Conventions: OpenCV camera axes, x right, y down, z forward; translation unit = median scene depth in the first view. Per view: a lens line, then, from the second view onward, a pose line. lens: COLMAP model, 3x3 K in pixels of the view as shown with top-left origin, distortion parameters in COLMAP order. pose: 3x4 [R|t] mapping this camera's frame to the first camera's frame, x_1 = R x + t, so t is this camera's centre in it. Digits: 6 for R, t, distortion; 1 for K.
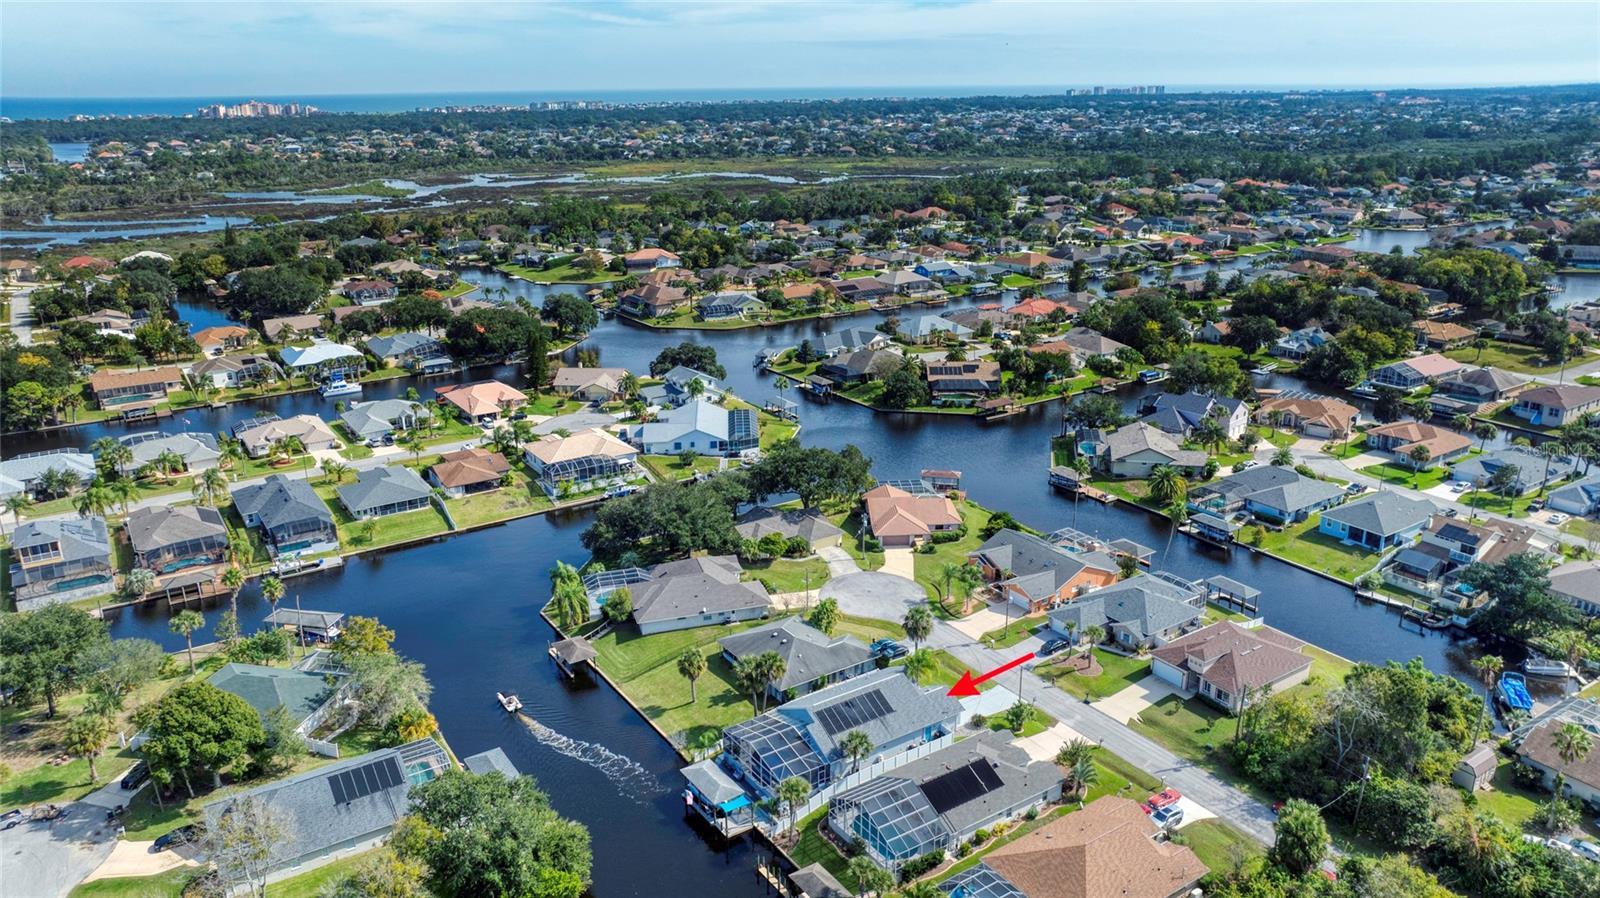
lens RADIAL K [[1127.9, 0, 800.0], [0, 1127.9, 449.0], [0, 0, 1]] dist [-0.021562, 0.001246]
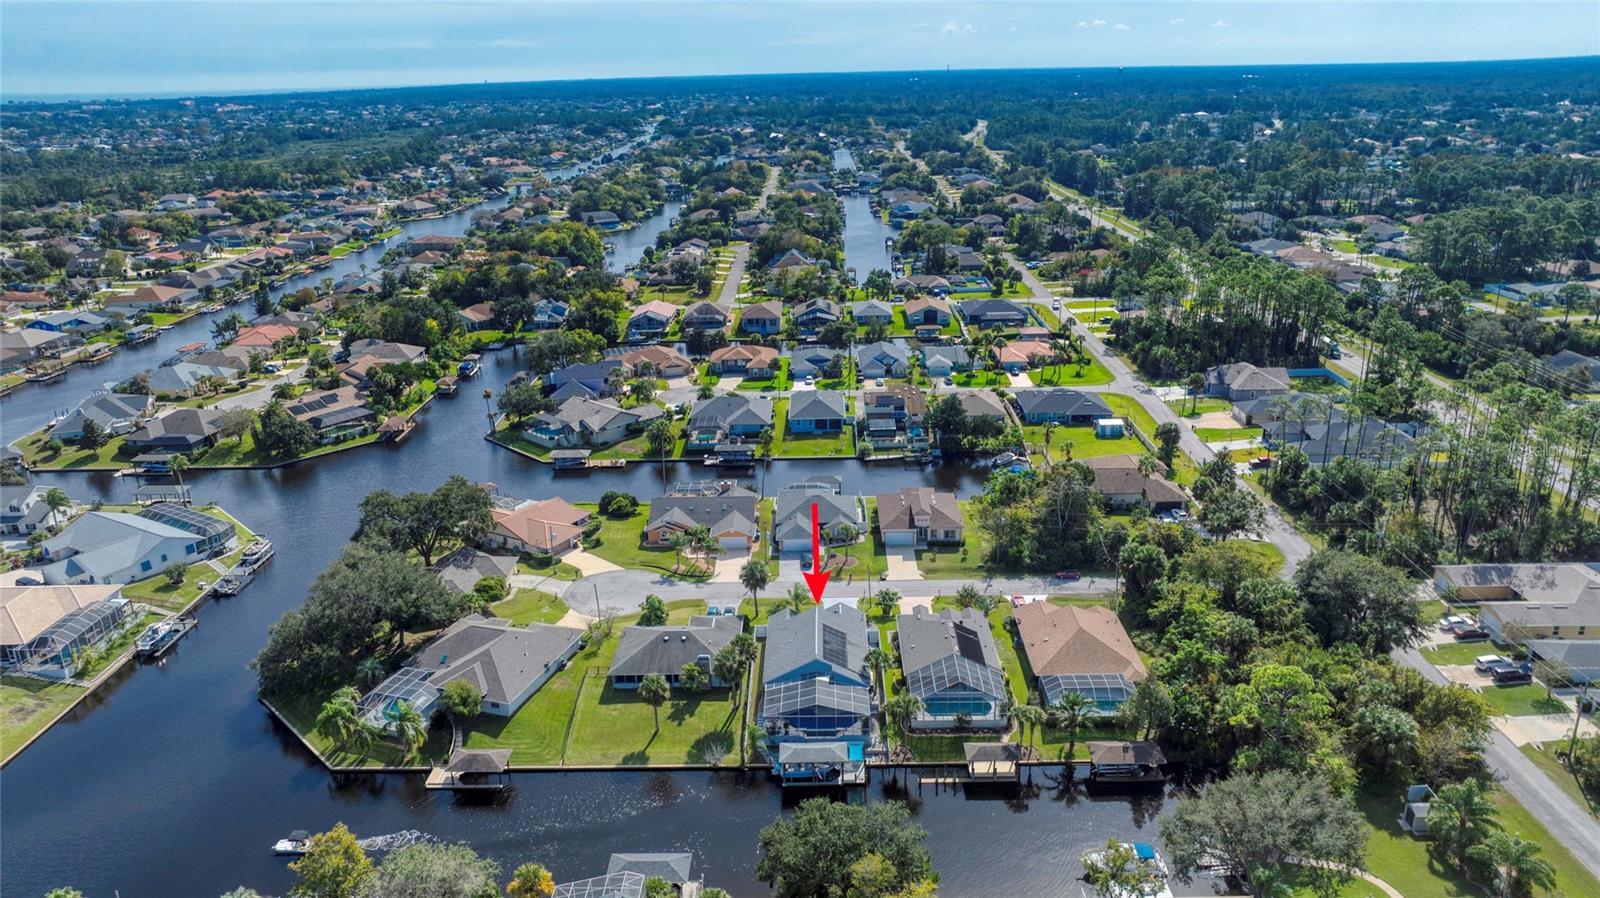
lens RADIAL K [[1127.9, 0, 800.0], [0, 1127.9, 449.0], [0, 0, 1]] dist [-0.021562, 0.001246]
pose [[0.565165, -0.264989, 0.781262, -0.430180], [0.270853, 0.954115, 0.127682, -0.055055], [-0.779248, 0.139446, 0.611005, 0.180531]]
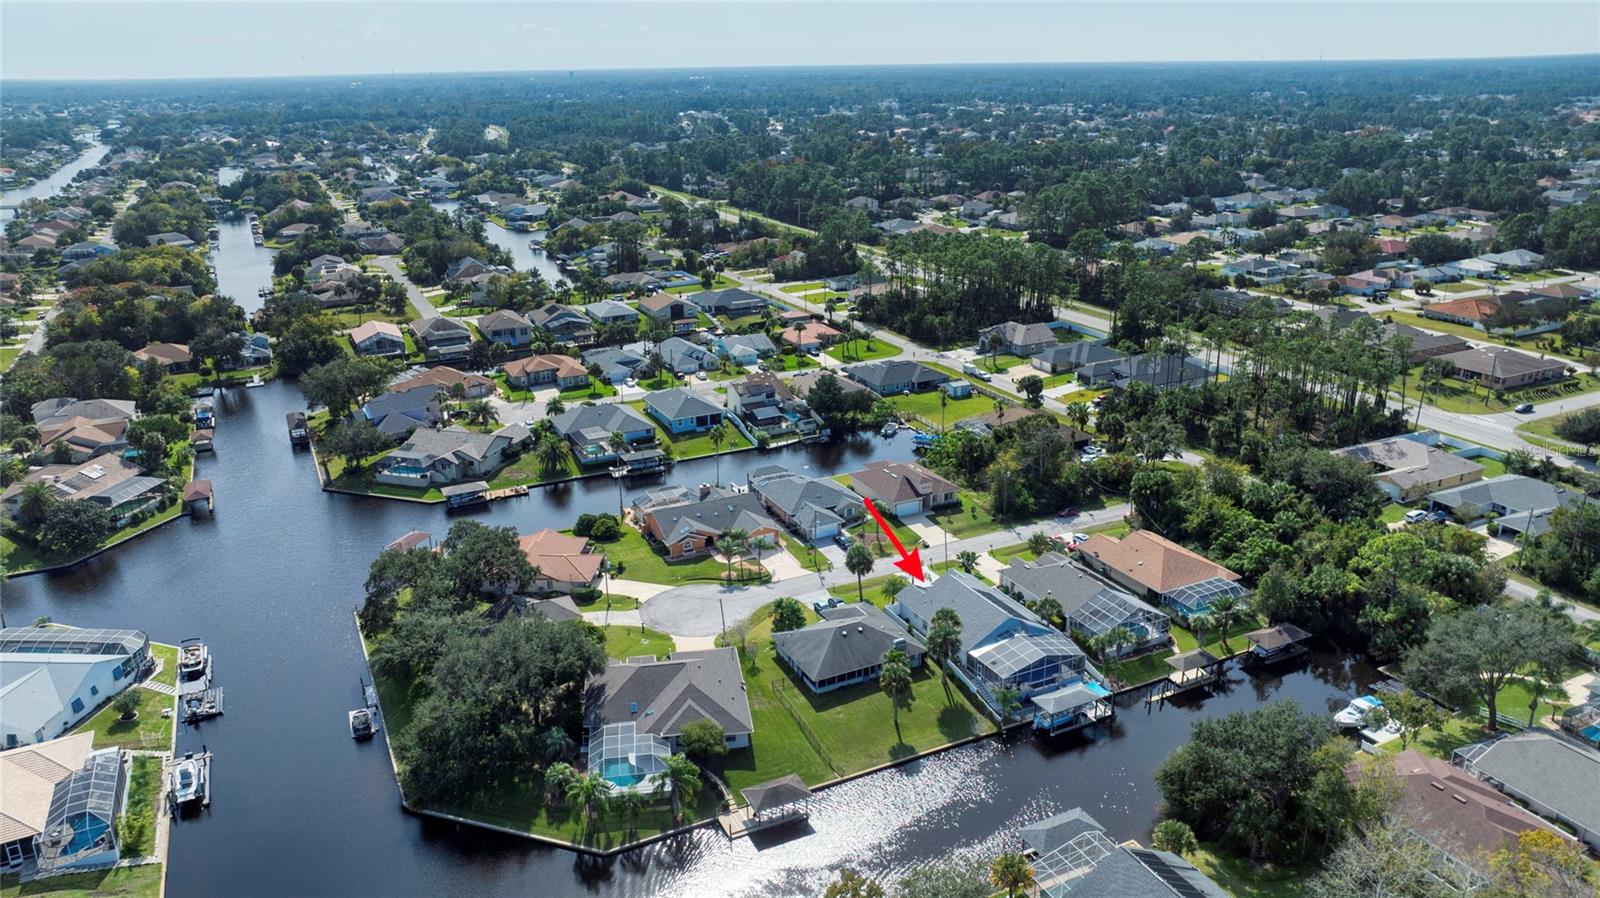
lens RADIAL K [[1127.9, 0, 800.0], [0, 1127.9, 449.0], [0, 0, 1]] dist [-0.021562, 0.001246]
pose [[0.127639, -0.313806, 0.940869, -0.557605], [0.320665, 0.910737, 0.260254, -0.152450], [-0.938553, 0.268485, 0.216872, 0.497070]]
